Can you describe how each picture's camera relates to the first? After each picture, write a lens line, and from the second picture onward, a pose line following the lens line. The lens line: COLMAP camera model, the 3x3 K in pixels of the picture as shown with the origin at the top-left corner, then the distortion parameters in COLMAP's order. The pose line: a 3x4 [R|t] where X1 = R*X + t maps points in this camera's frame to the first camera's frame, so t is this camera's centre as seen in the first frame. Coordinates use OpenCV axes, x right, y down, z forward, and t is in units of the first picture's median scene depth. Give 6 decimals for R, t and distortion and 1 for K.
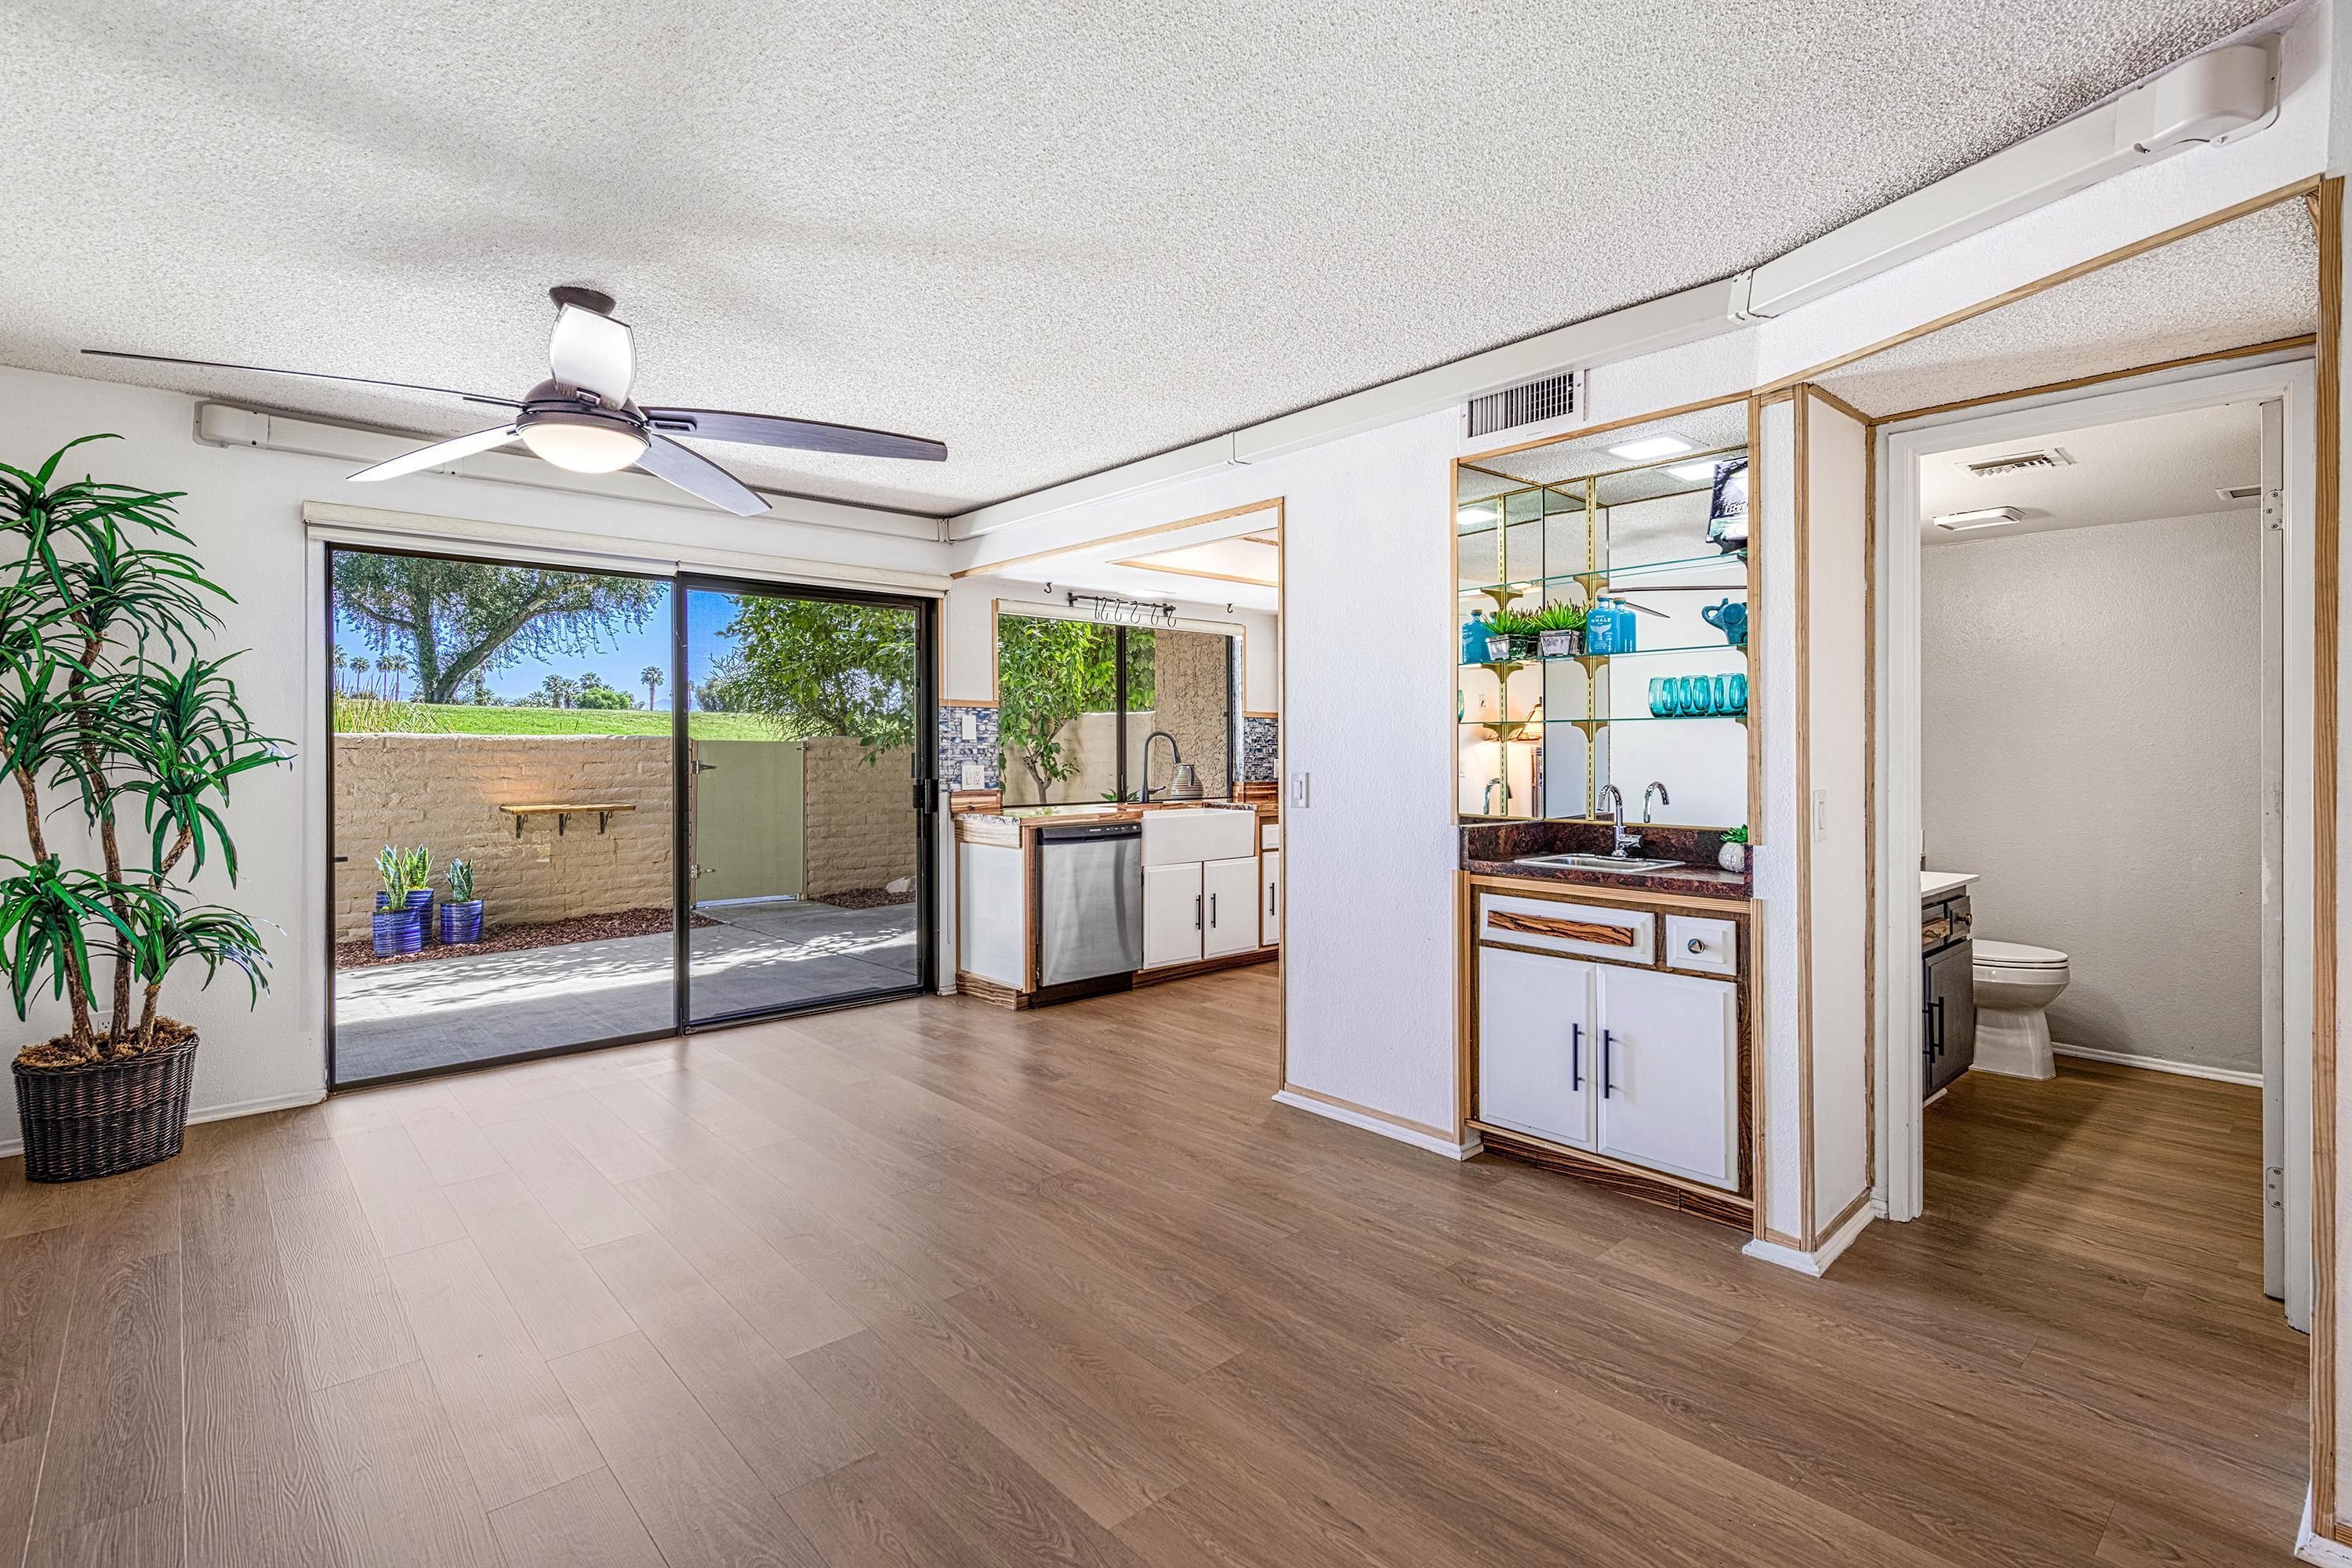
lens RADIAL K [[1124.4, 0, 1252.8], [0, 1124.4, 749.3], [0, 0, 1]] dist [0.000838, -0.004112]
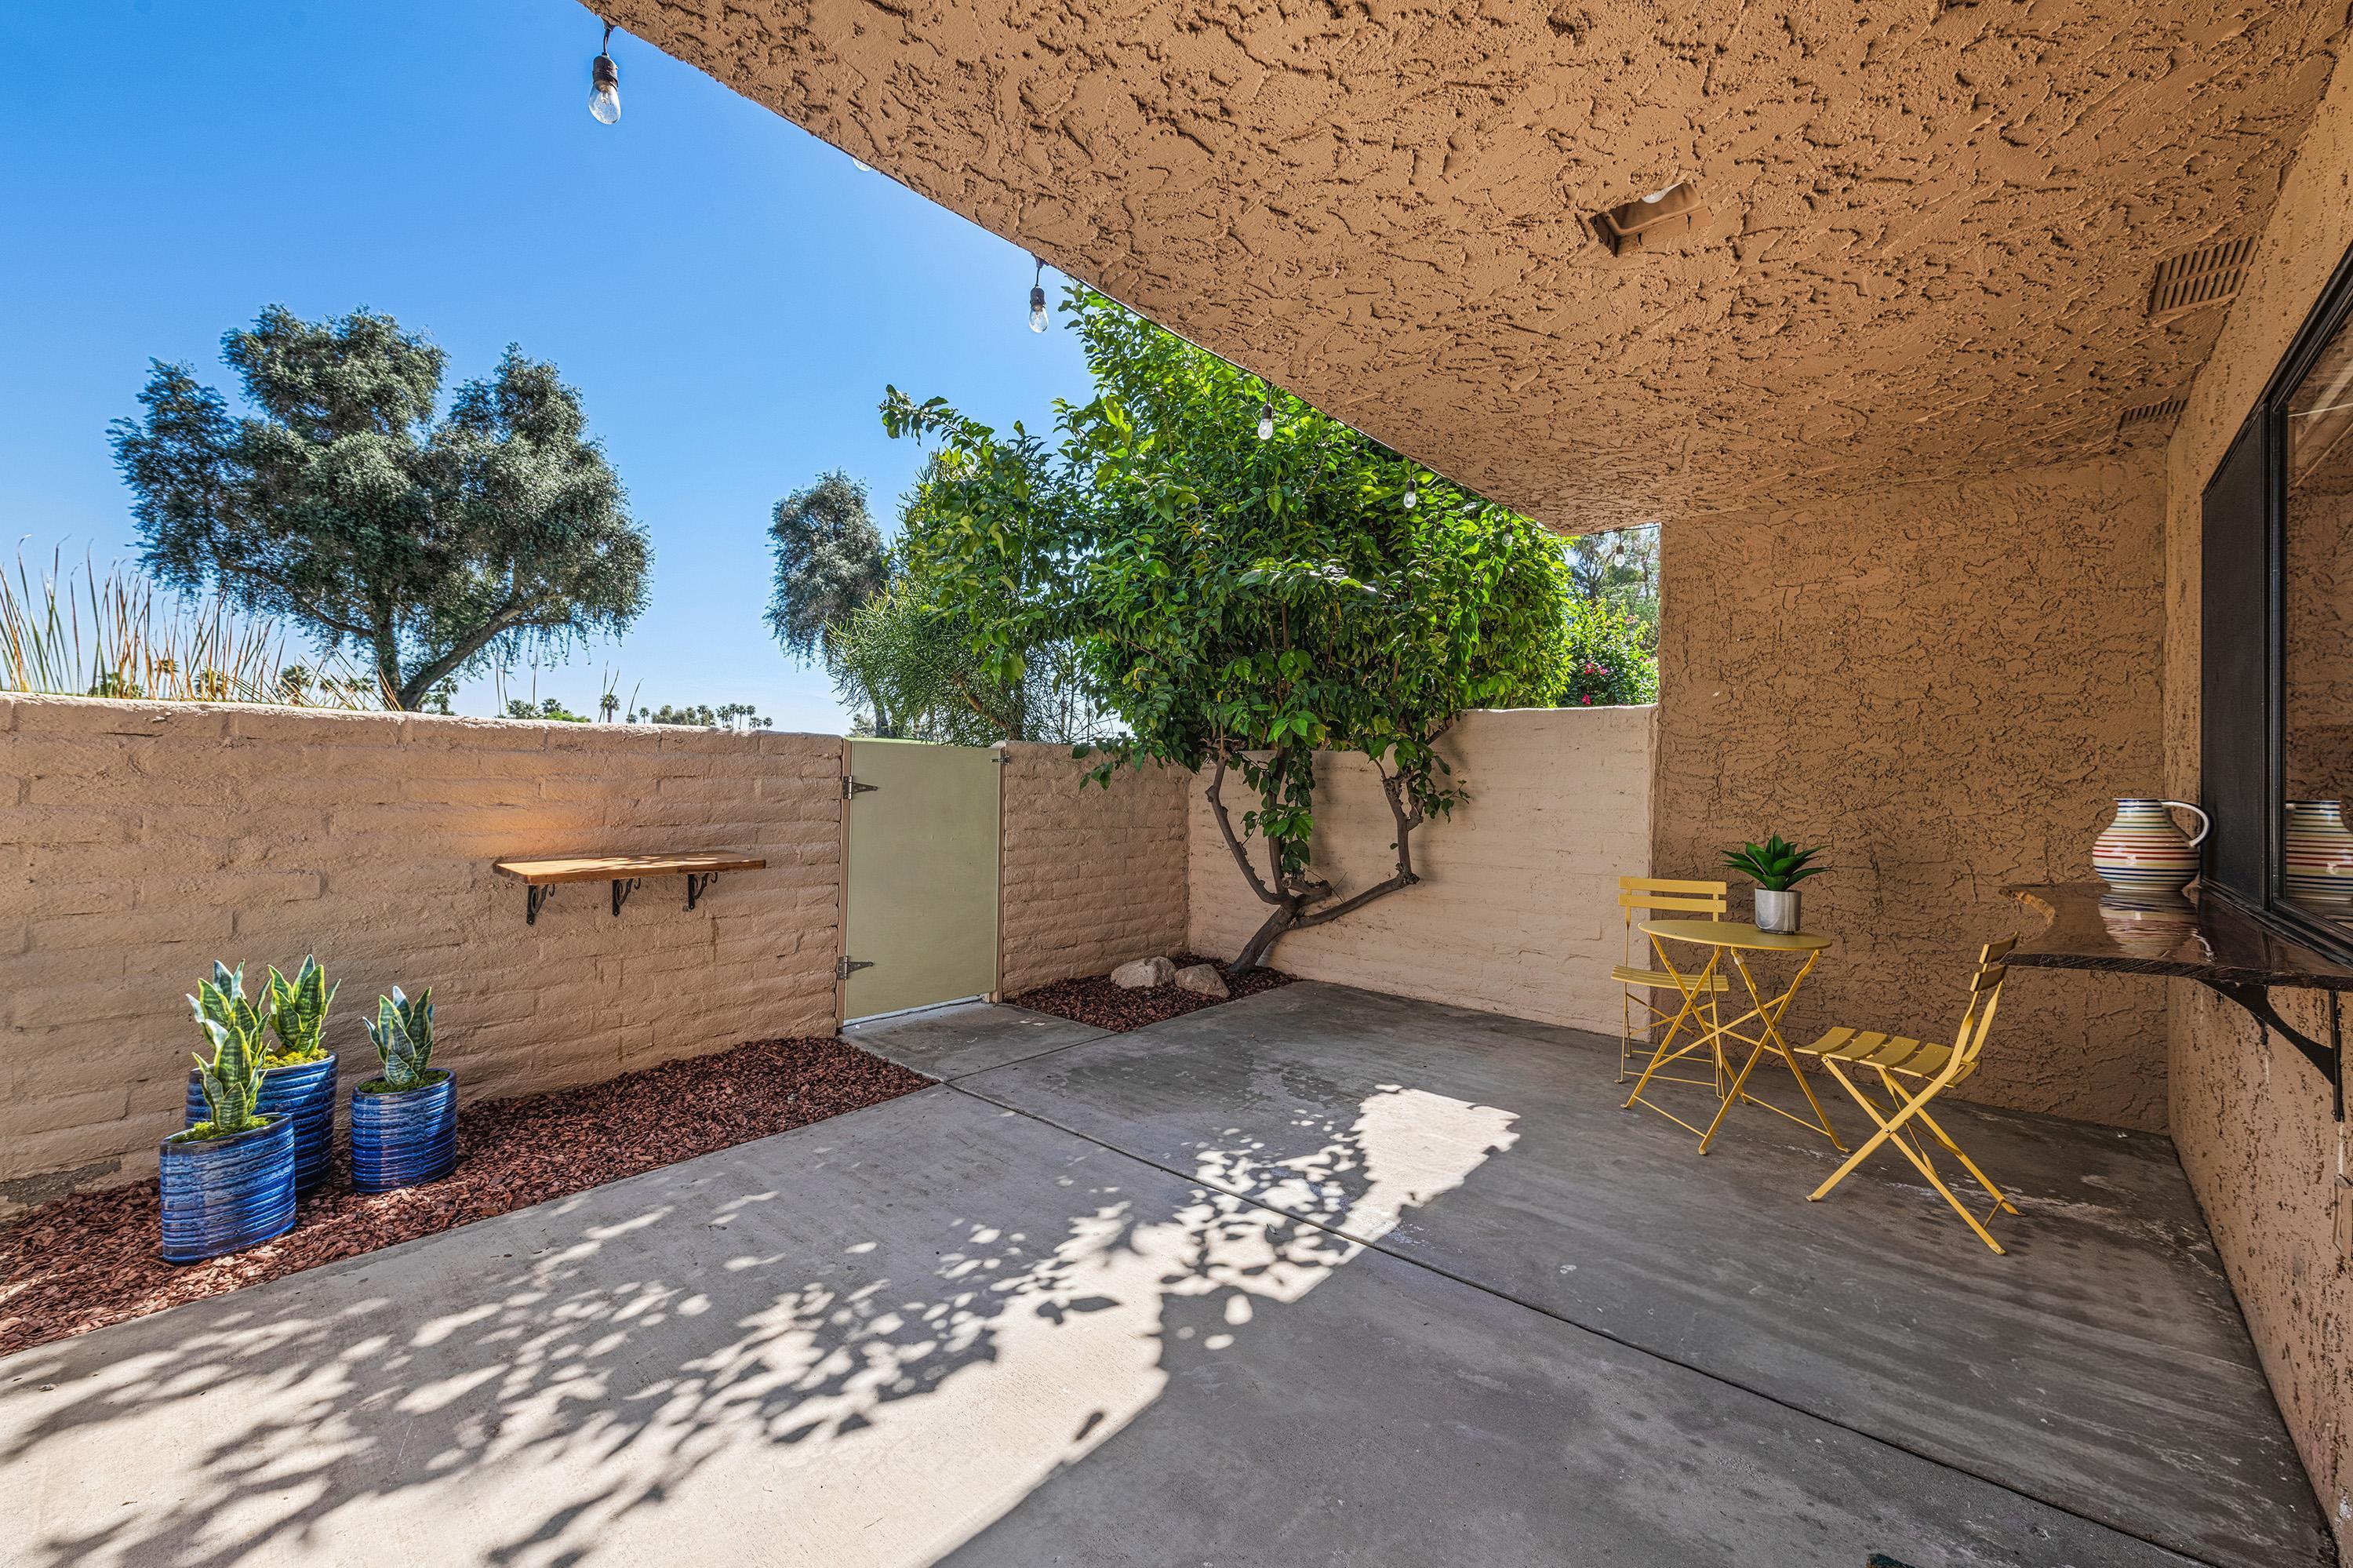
lens RADIAL K [[947.8, 0, 1187.2], [0, 947.8, 761.8], [0, 0, 1]] dist [0.014918, -0.003817]
pose [[0.998059, 0.014498, 0.060561, -0.571323], [-0.013550, 0.999780, -0.016042, 0.013759], [-0.060781, 0.015190, 0.998036, 0.819036]]
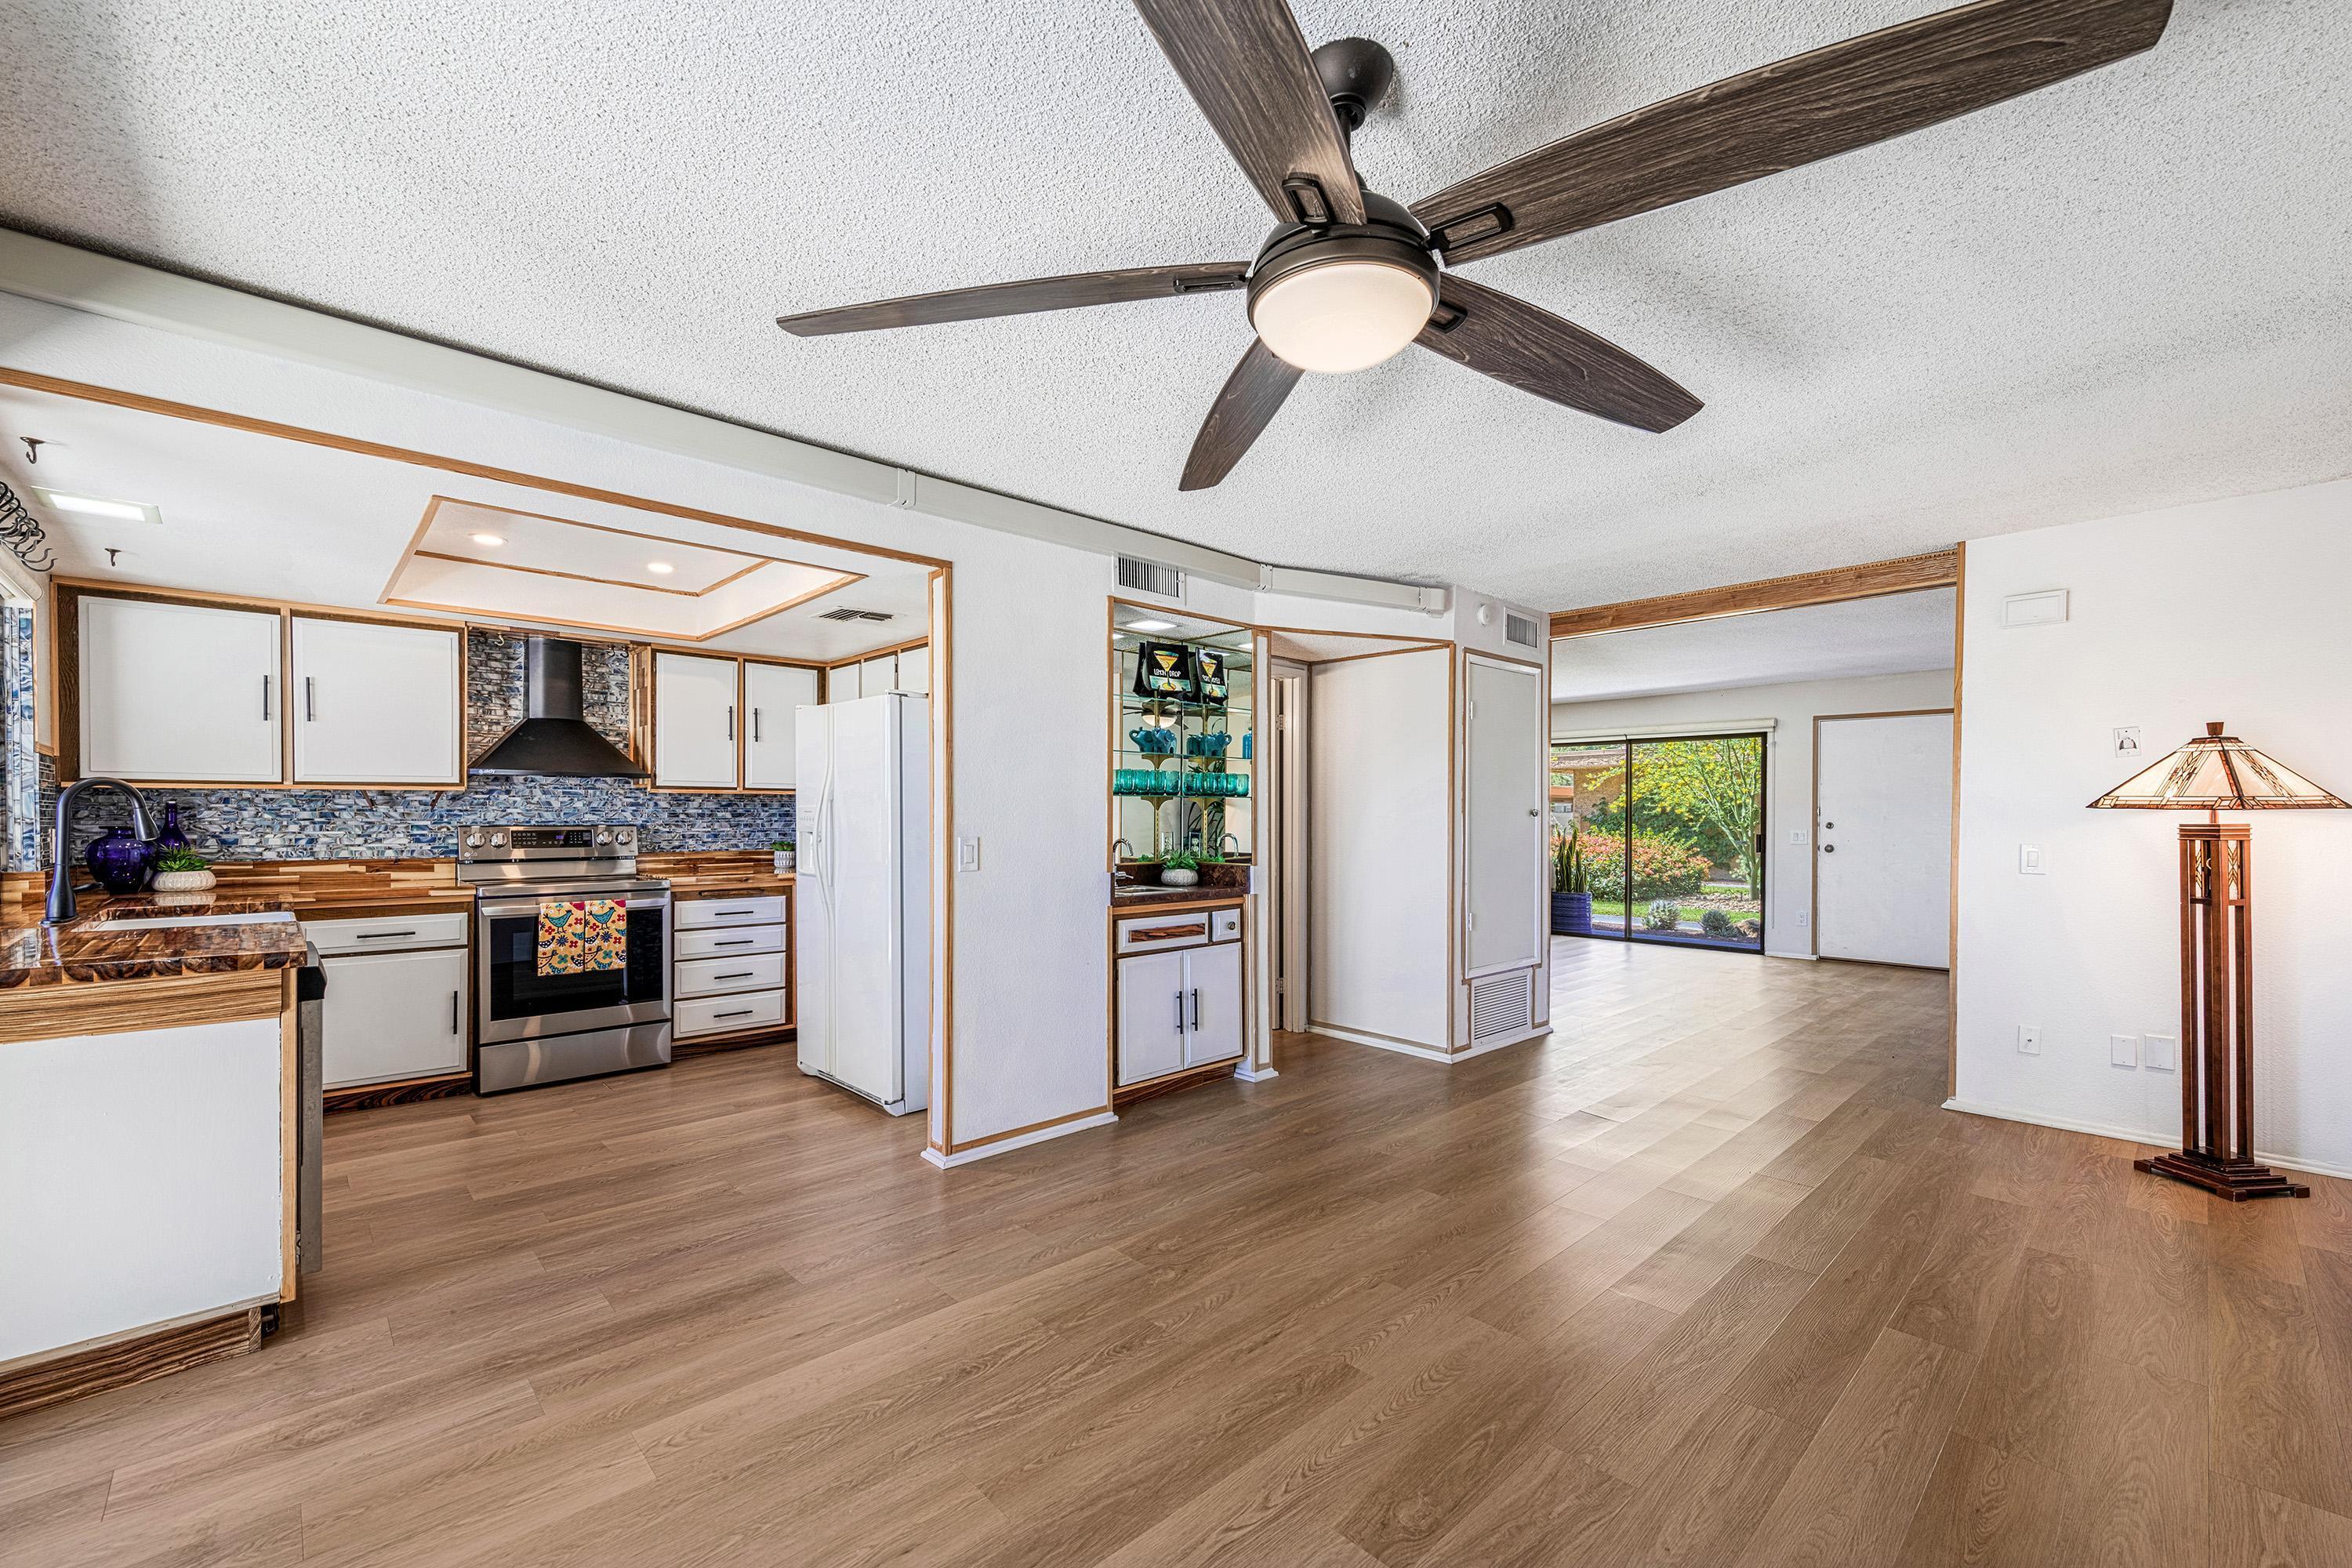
lens RADIAL K [[953.0, 0, 1169.3], [0, 953.0, 810.2], [0, 0, 1]] dist [0.007221, -0.000164]
pose [[0.013914, 0.003251, 0.999898, -0.582106], [-0.003773, 0.999988, -0.003199, -0.001283], [-0.999896, -0.003728, 0.013926, 0.563279]]
